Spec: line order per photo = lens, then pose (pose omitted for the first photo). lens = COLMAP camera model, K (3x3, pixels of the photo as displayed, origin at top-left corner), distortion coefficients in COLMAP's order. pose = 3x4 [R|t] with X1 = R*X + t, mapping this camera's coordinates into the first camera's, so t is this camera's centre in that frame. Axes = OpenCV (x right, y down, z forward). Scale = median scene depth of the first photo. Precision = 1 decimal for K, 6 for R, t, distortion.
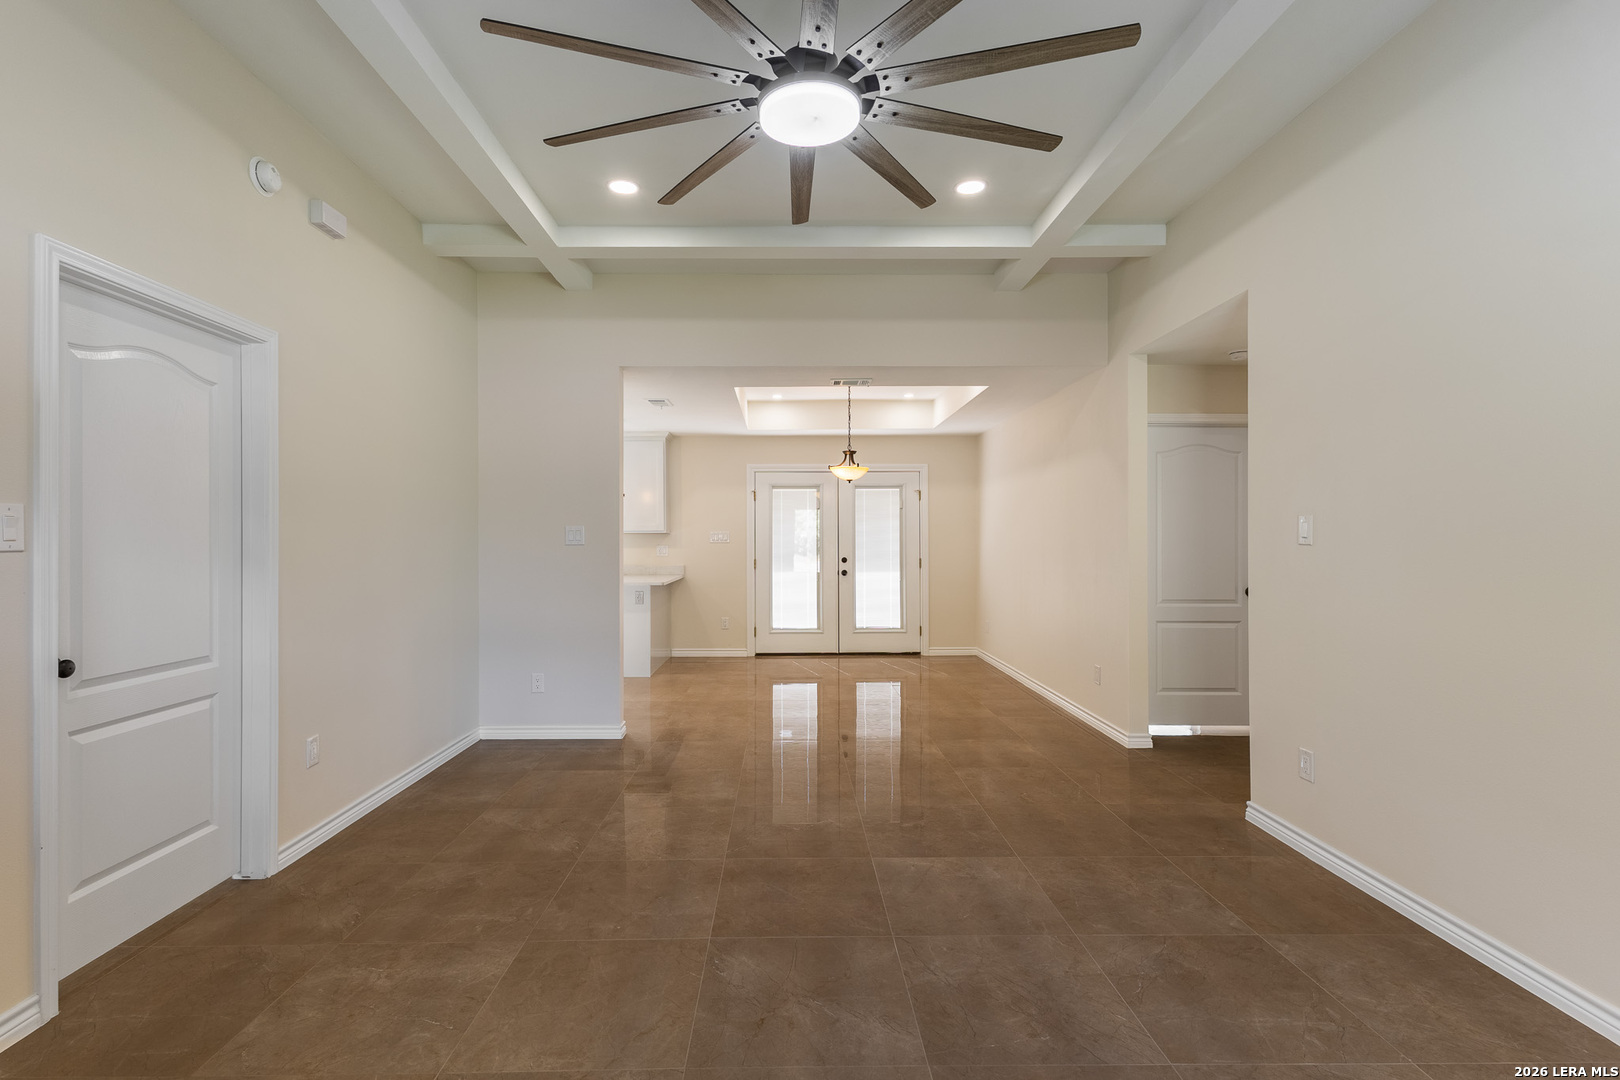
lens RADIAL K [[744.6, 0, 795.7], [0, 744.6, 540.2], [0, 0, 1]] dist [0.001722, -0.000679]
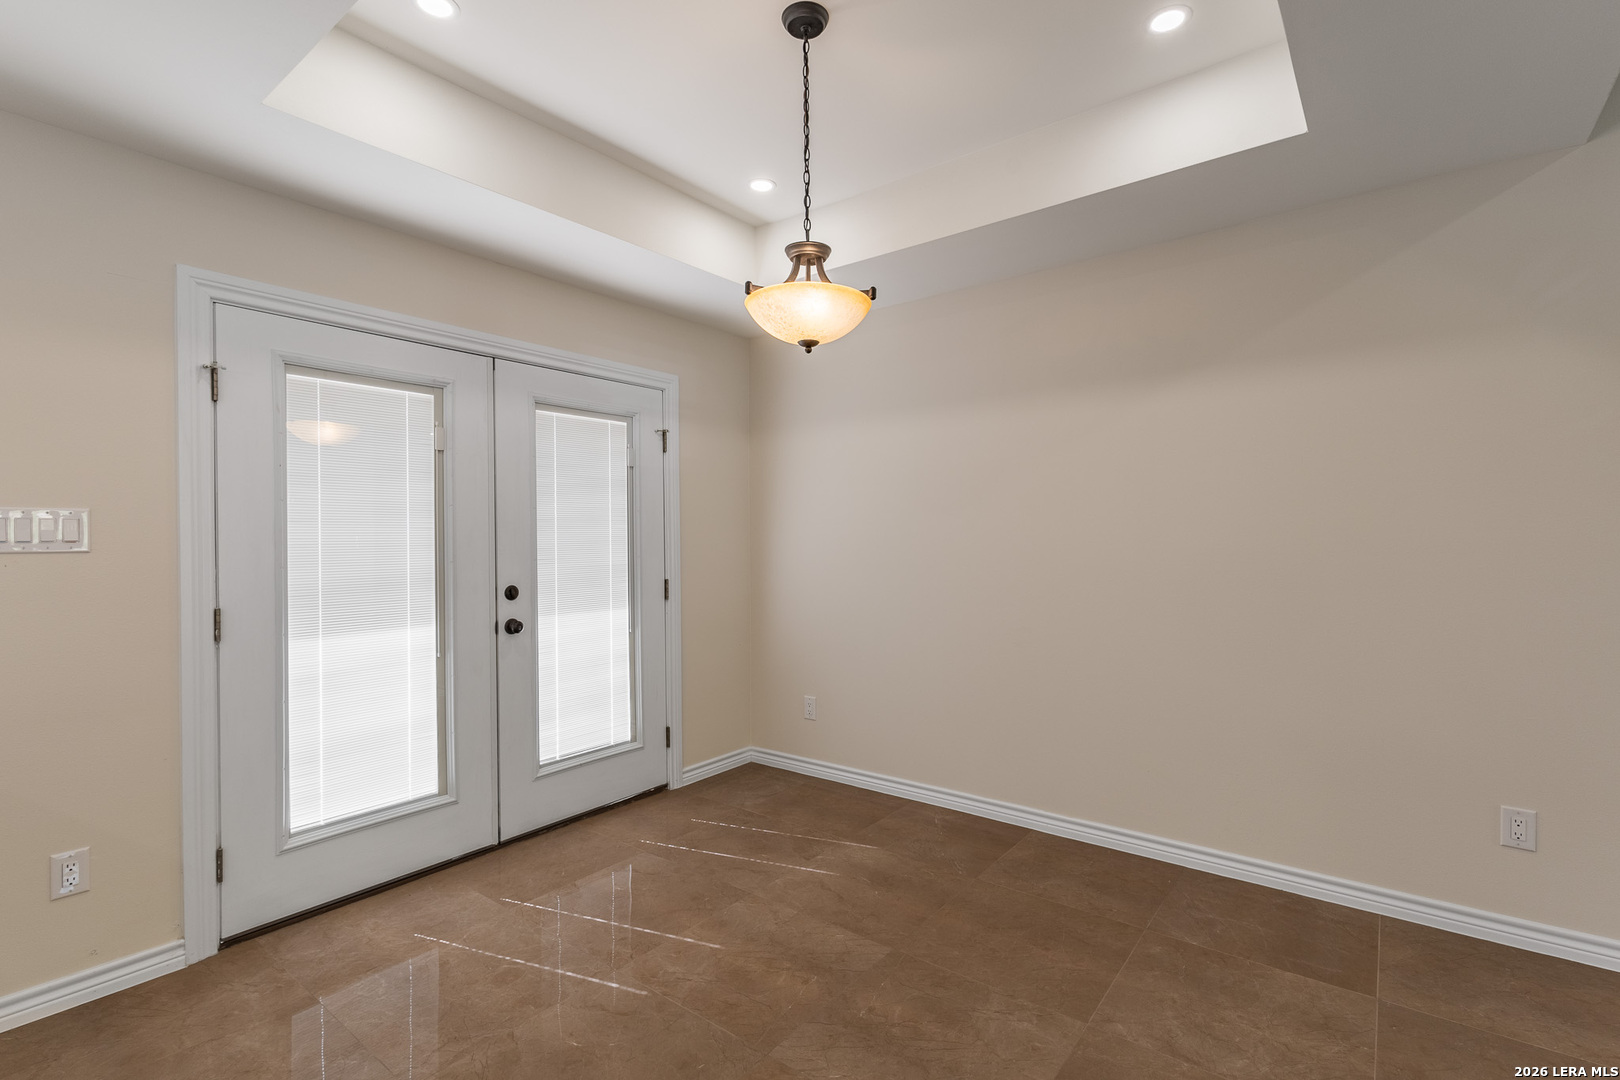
lens RADIAL K [[741.8, 0, 810.0], [0, 741.8, 540.0], [0, 0, 1]] dist [0.007080, 0.000362]
pose [[0.631875, -0.003415, 0.775062, -0.156278], [0.005930, 0.999982, -0.000428, 0.001141], [-0.775047, 0.004867, 0.631885, 0.766092]]
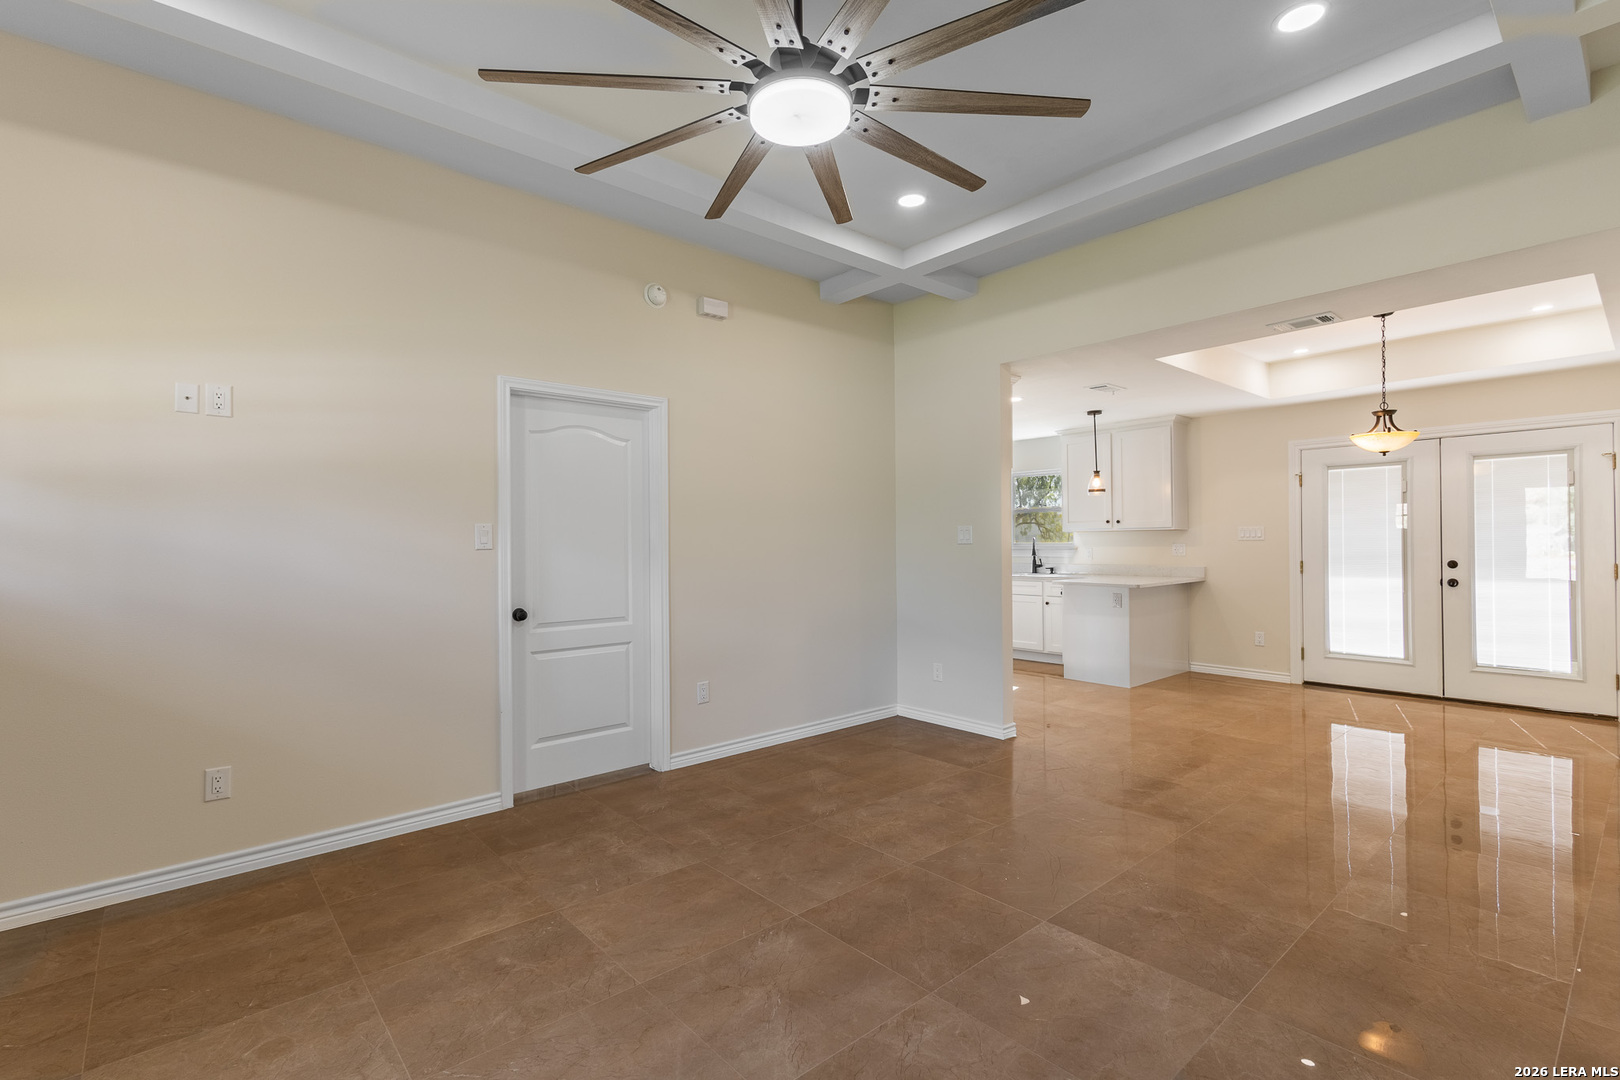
lens RADIAL K [[741.8, 0, 810.0], [0, 741.8, 540.0], [0, 0, 1]] dist [0.007080, 0.000362]
pose [[0.647238, -0.005780, -0.762266, 0.246565], [0.007864, 0.999969, -0.000905, -0.000039], [0.762248, -0.005408, 0.647263, 0.114900]]
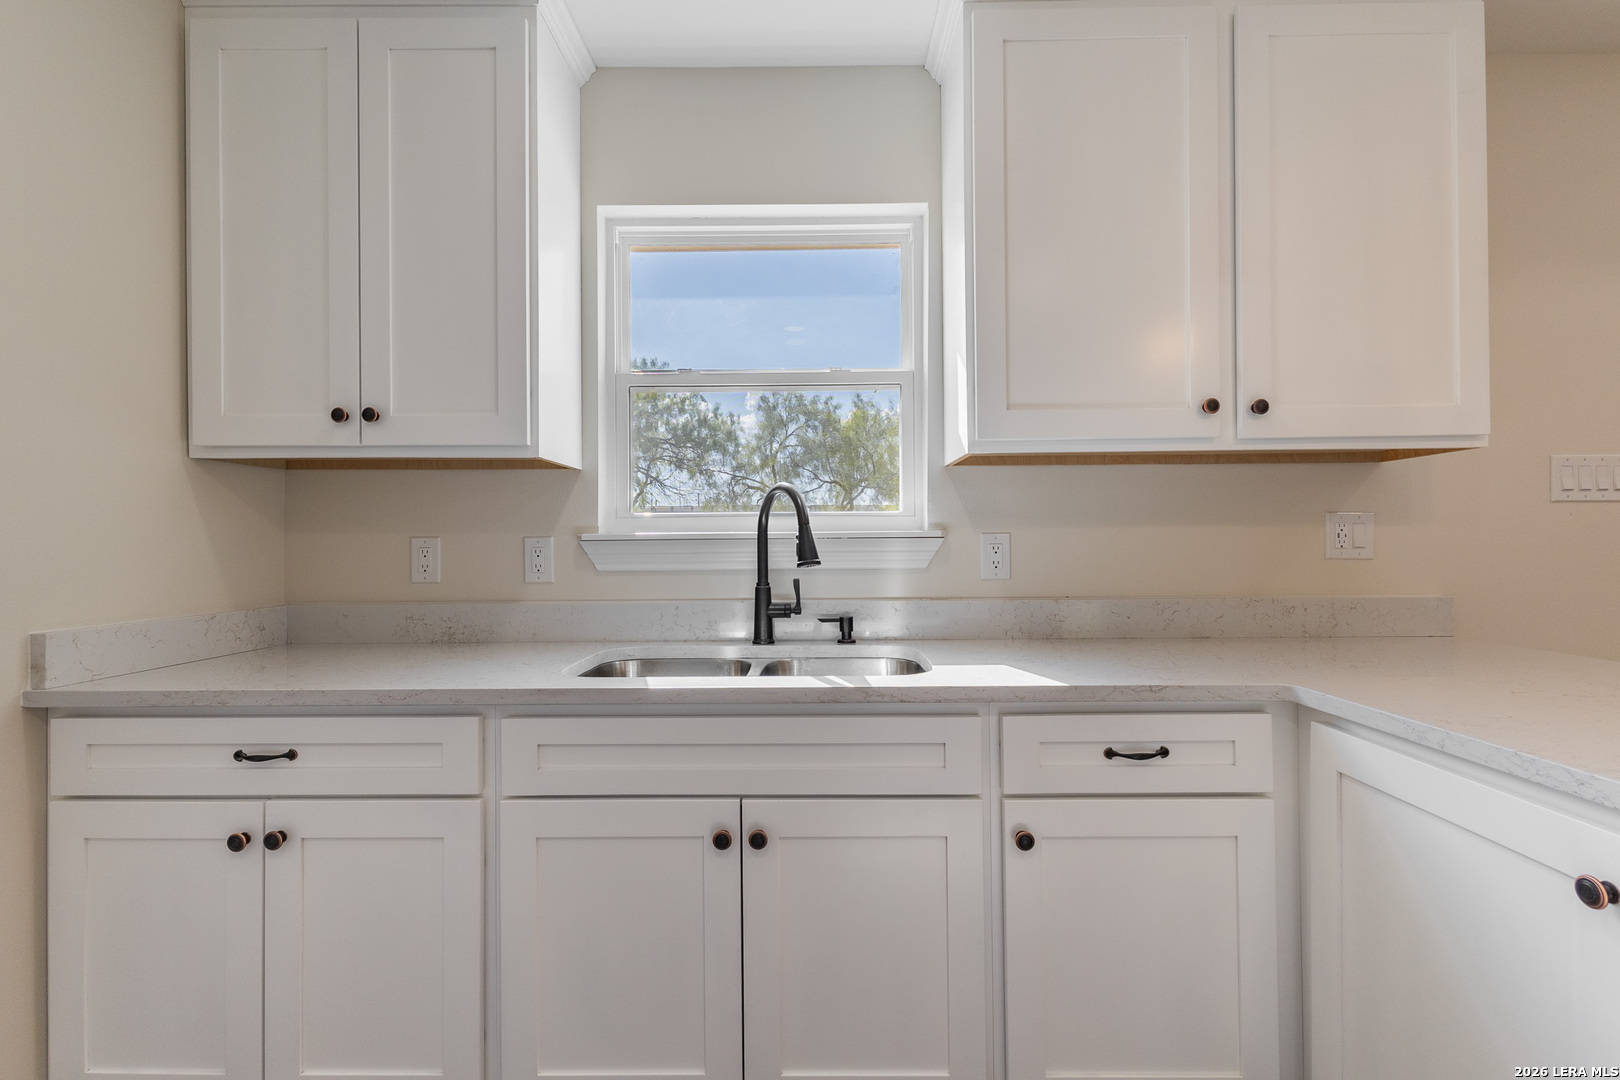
lens RADIAL K [[741.8, 0, 810.0], [0, 741.8, 540.0], [0, 0, 1]] dist [0.007080, 0.000362]
pose [[0.999602, -0.009988, -0.026393, -0.408068], [0.009914, 0.999947, -0.002950, 0.017814], [0.026421, 0.002687, 0.999647, 0.892911]]
